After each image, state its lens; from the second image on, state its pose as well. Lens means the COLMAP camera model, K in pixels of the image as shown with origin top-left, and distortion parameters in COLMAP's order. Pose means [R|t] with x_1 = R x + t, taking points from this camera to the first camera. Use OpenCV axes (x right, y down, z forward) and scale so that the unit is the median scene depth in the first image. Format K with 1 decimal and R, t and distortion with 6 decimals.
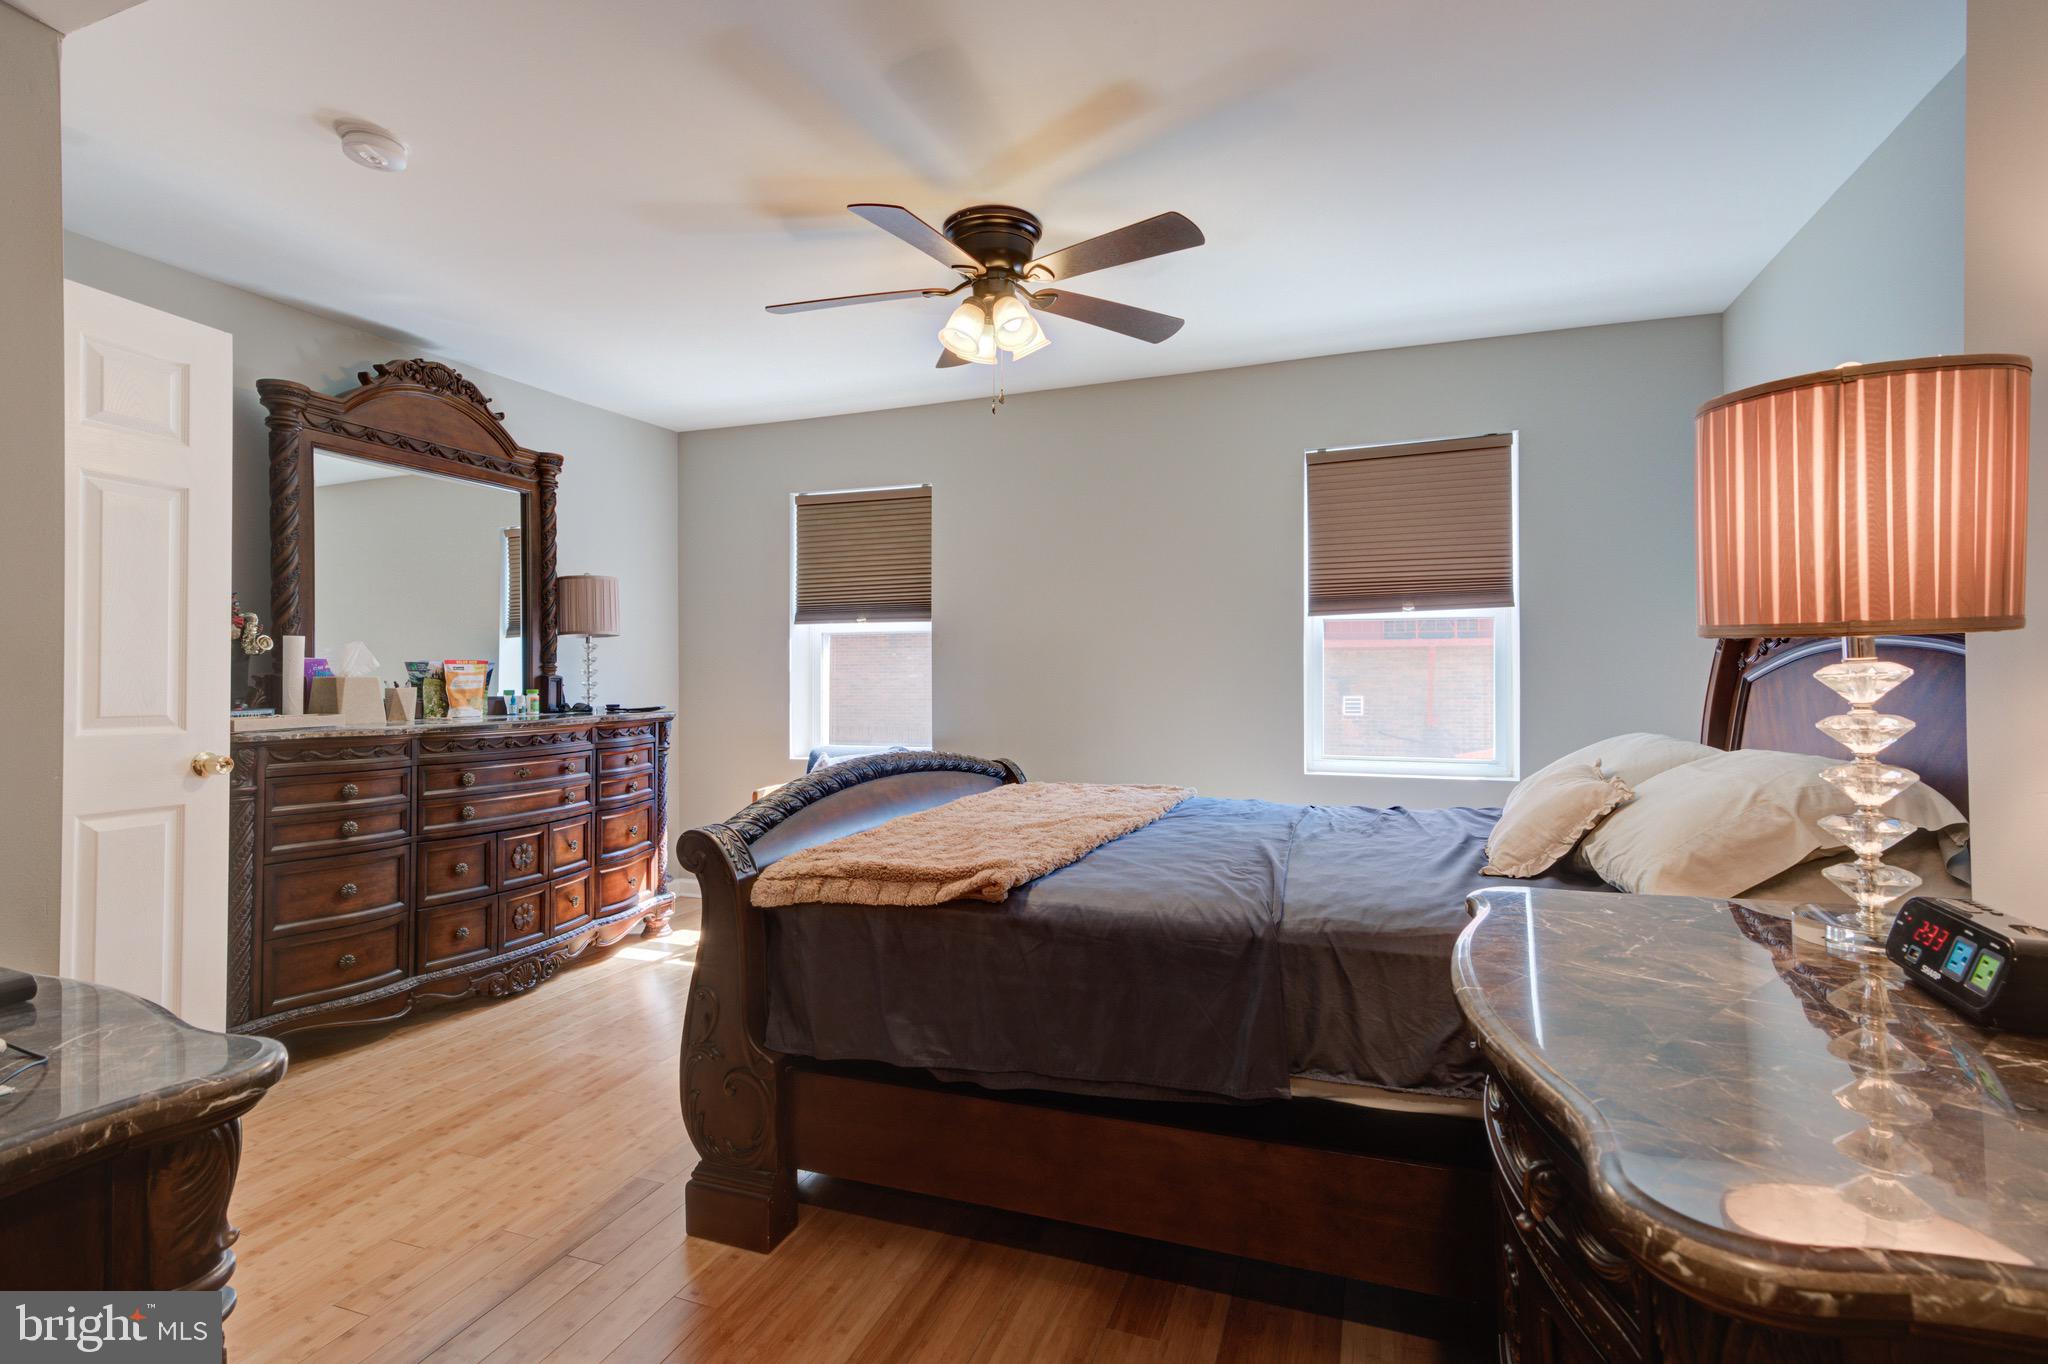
lens RADIAL K [[987.0, 0, 1024.0], [0, 987.0, 682.0], [0, 0, 1]] dist [-0.002043, -0.000274]
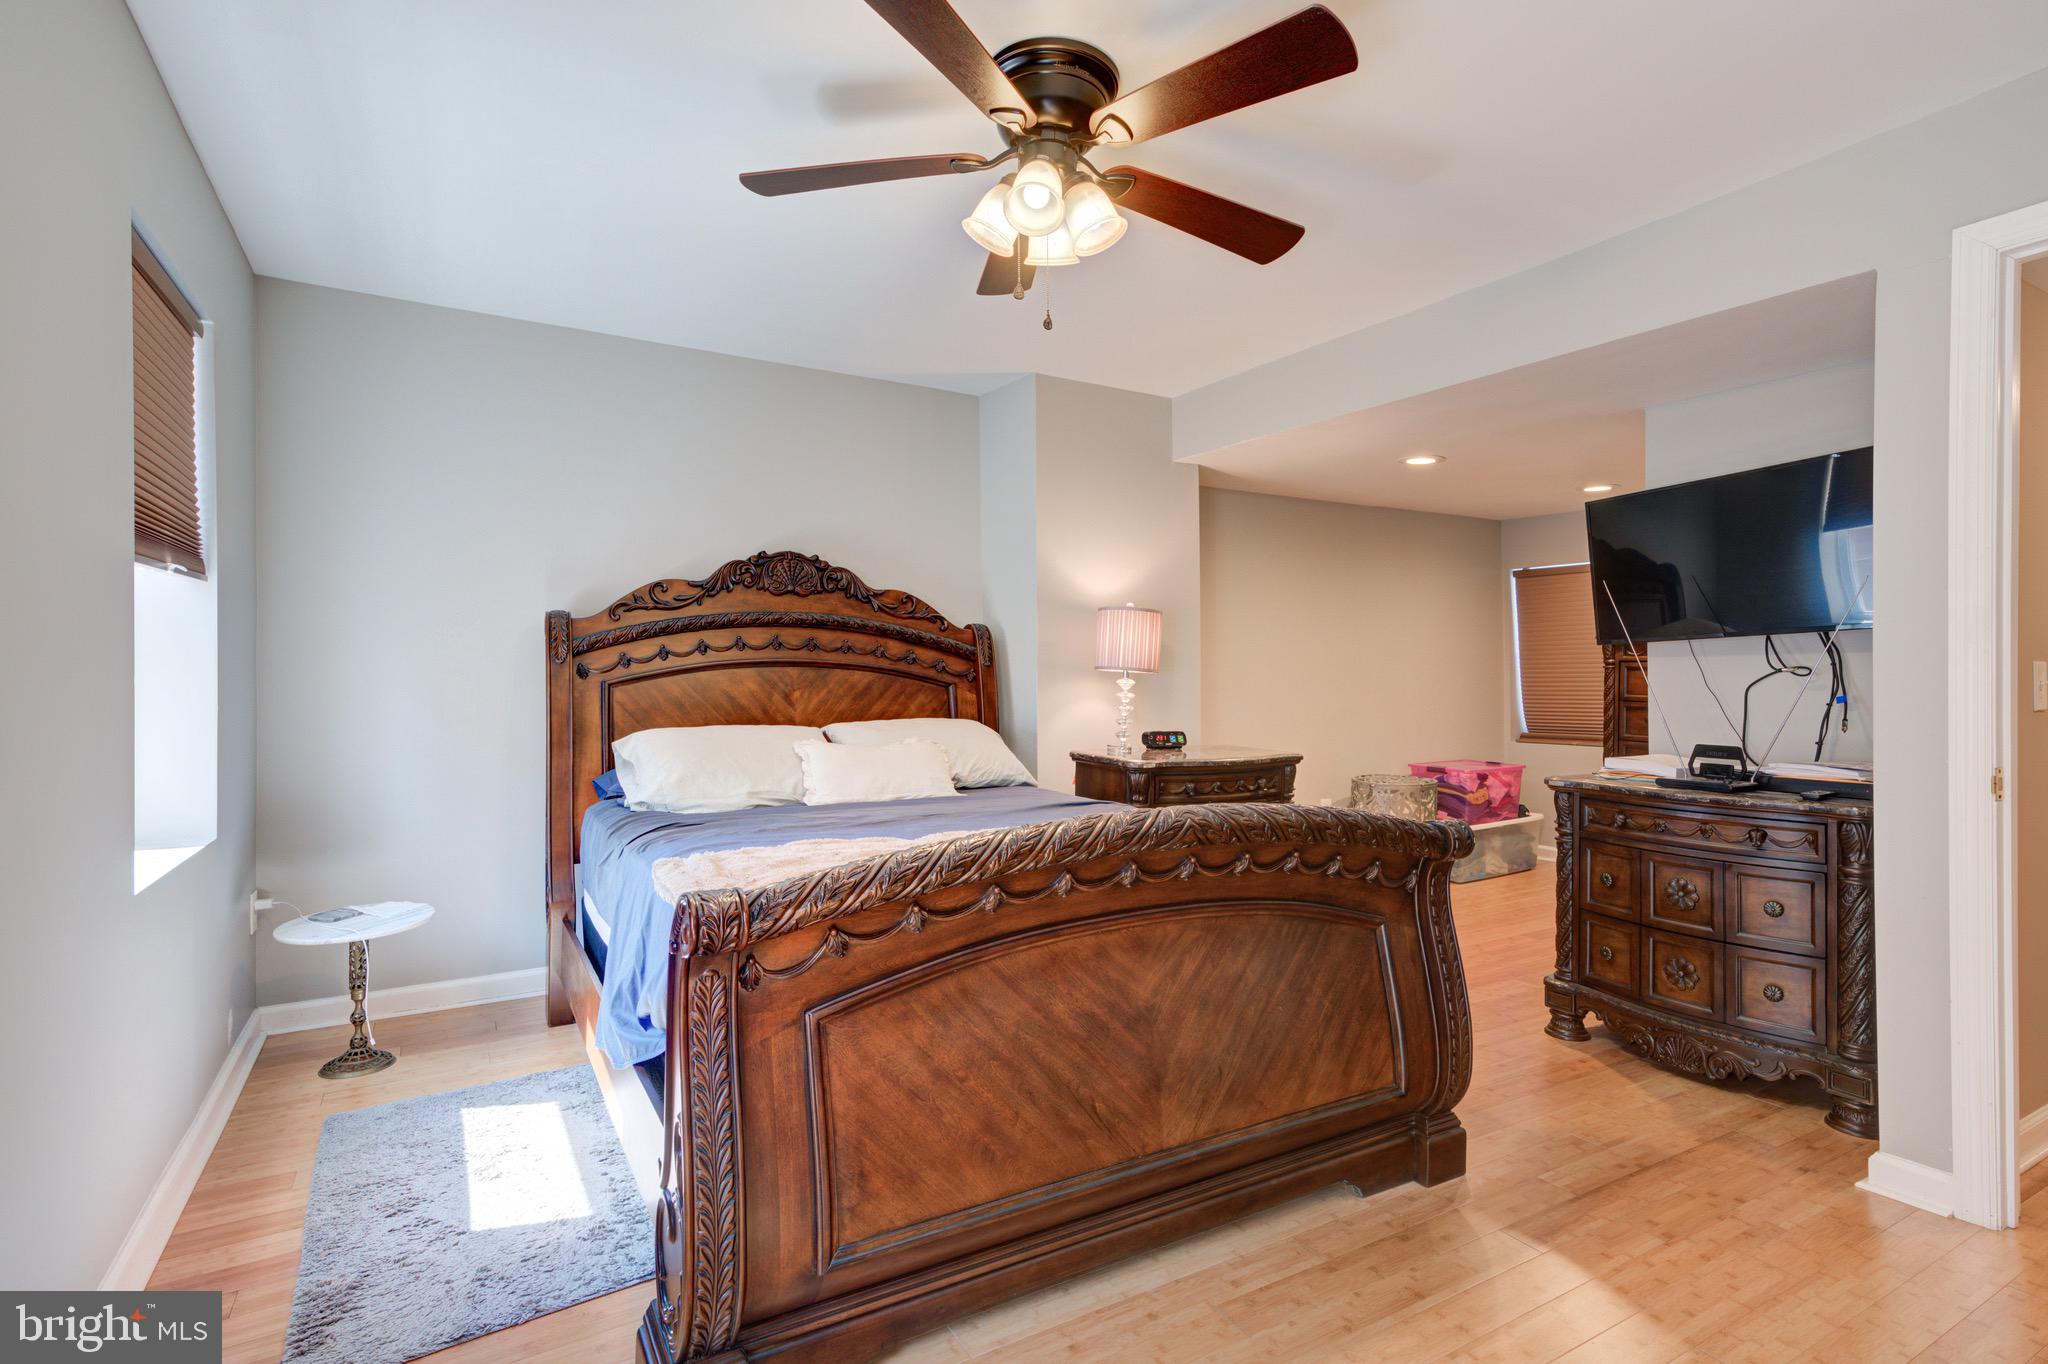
lens RADIAL K [[987.0, 0, 1024.0], [0, 987.0, 682.0], [0, 0, 1]] dist [-0.002043, -0.000274]
pose [[-0.766733, -0.000933, 0.641966, -0.362171], [0.000217, 0.999999, 0.001712, -0.004783], [-0.641966, 0.001452, -0.766731, 1.174564]]
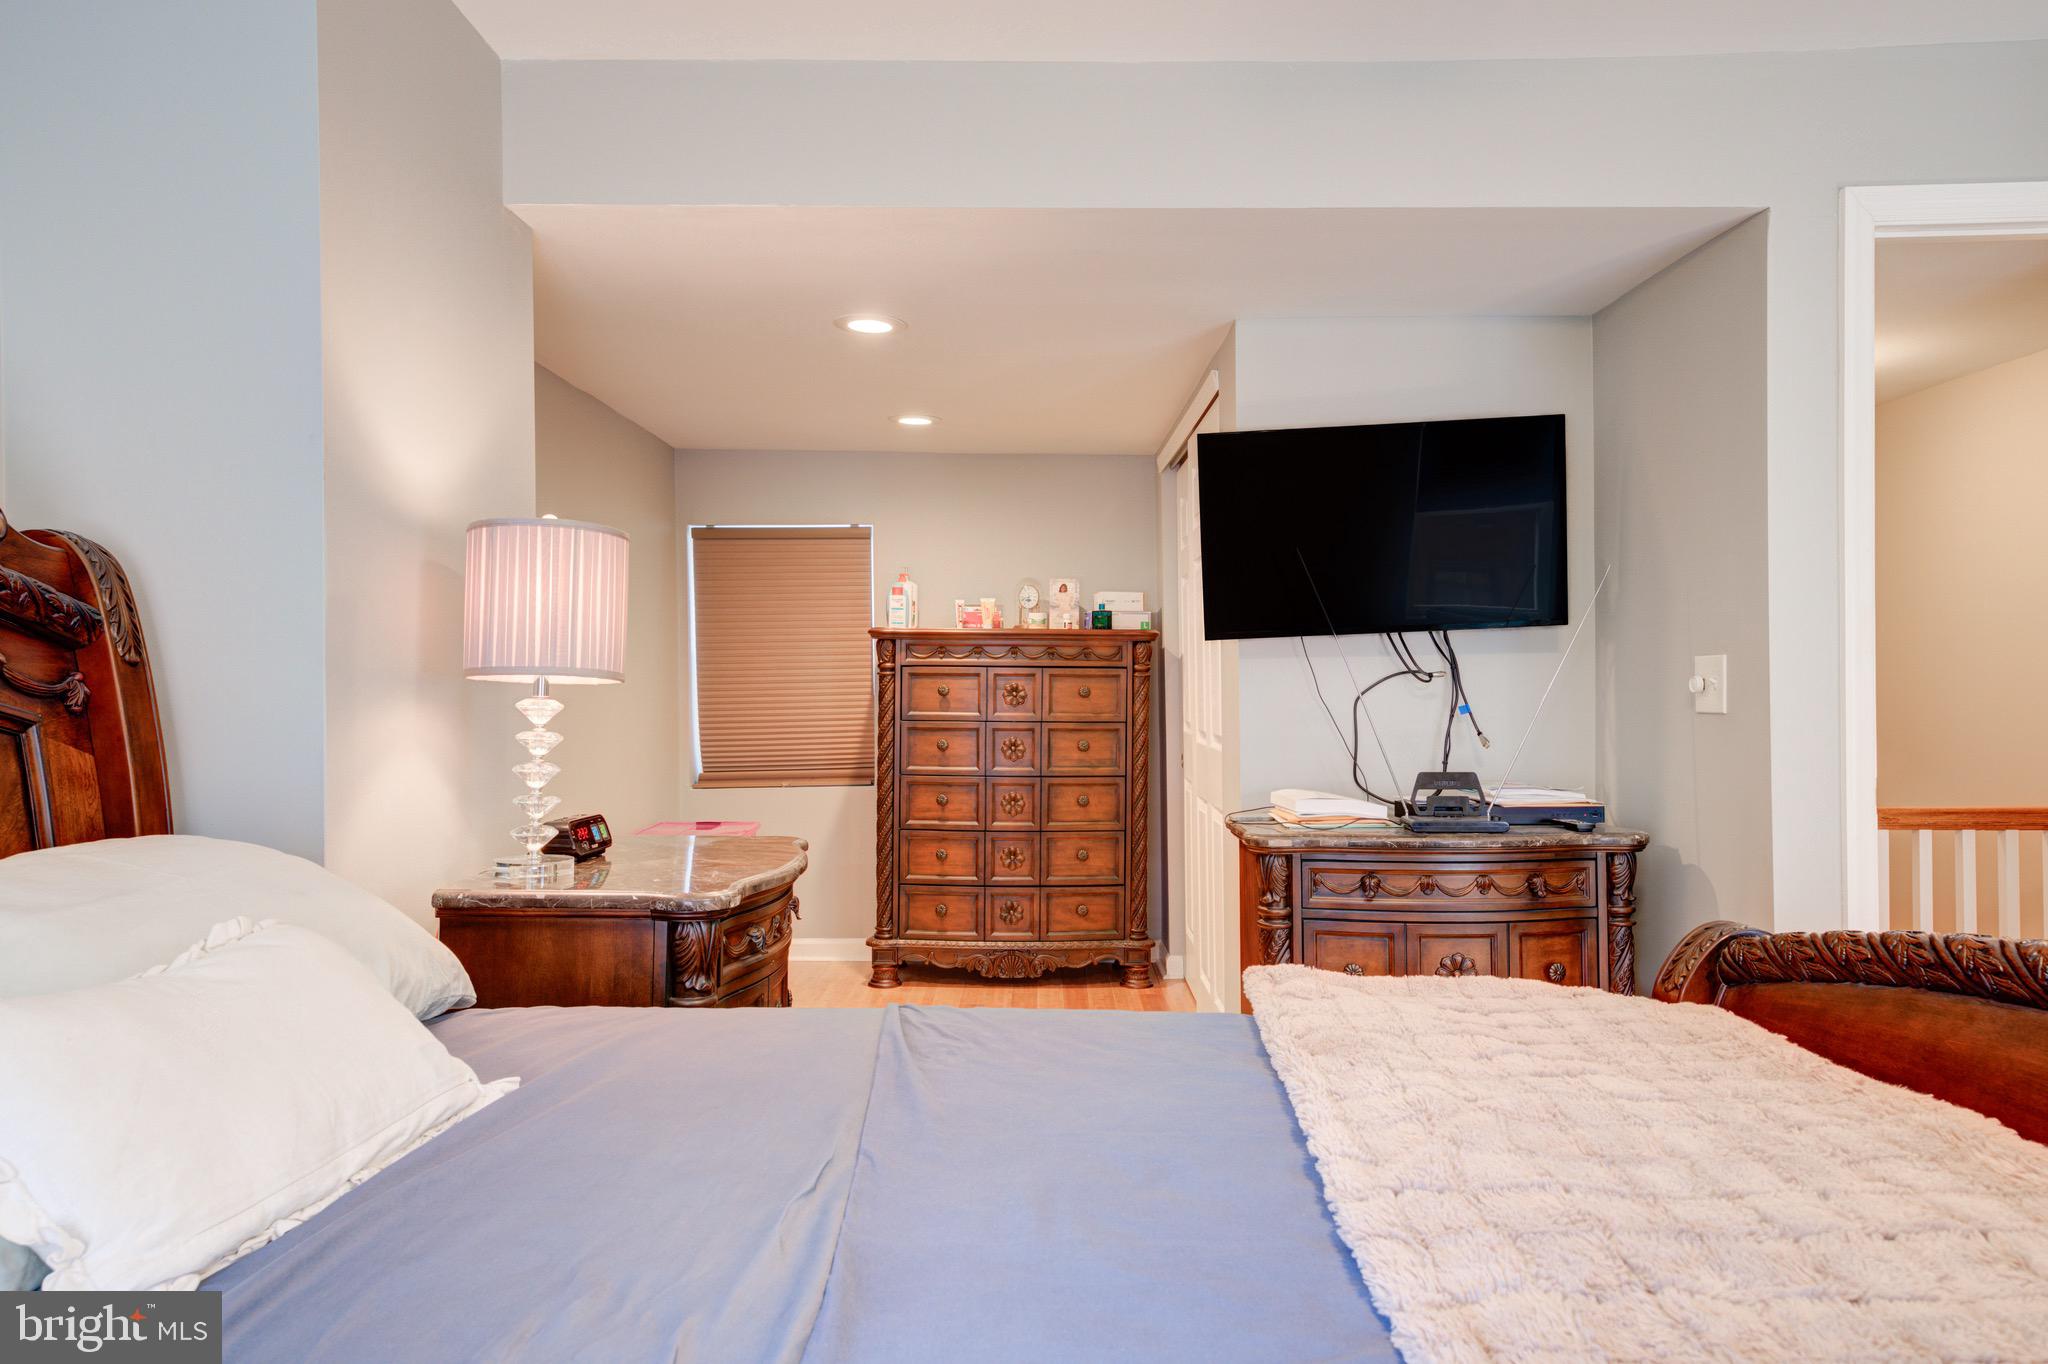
lens RADIAL K [[1394.9, 0, 1024.0], [0, 1394.9, 682.0], [0, 0, 1]] dist [0.017344, 0.000257]
pose [[-0.940800, 0.010960, -0.338784, 0.254095], [0.013085, 0.999906, -0.003990, -0.008191], [0.338708, -0.008187, -0.940856, 0.939332]]
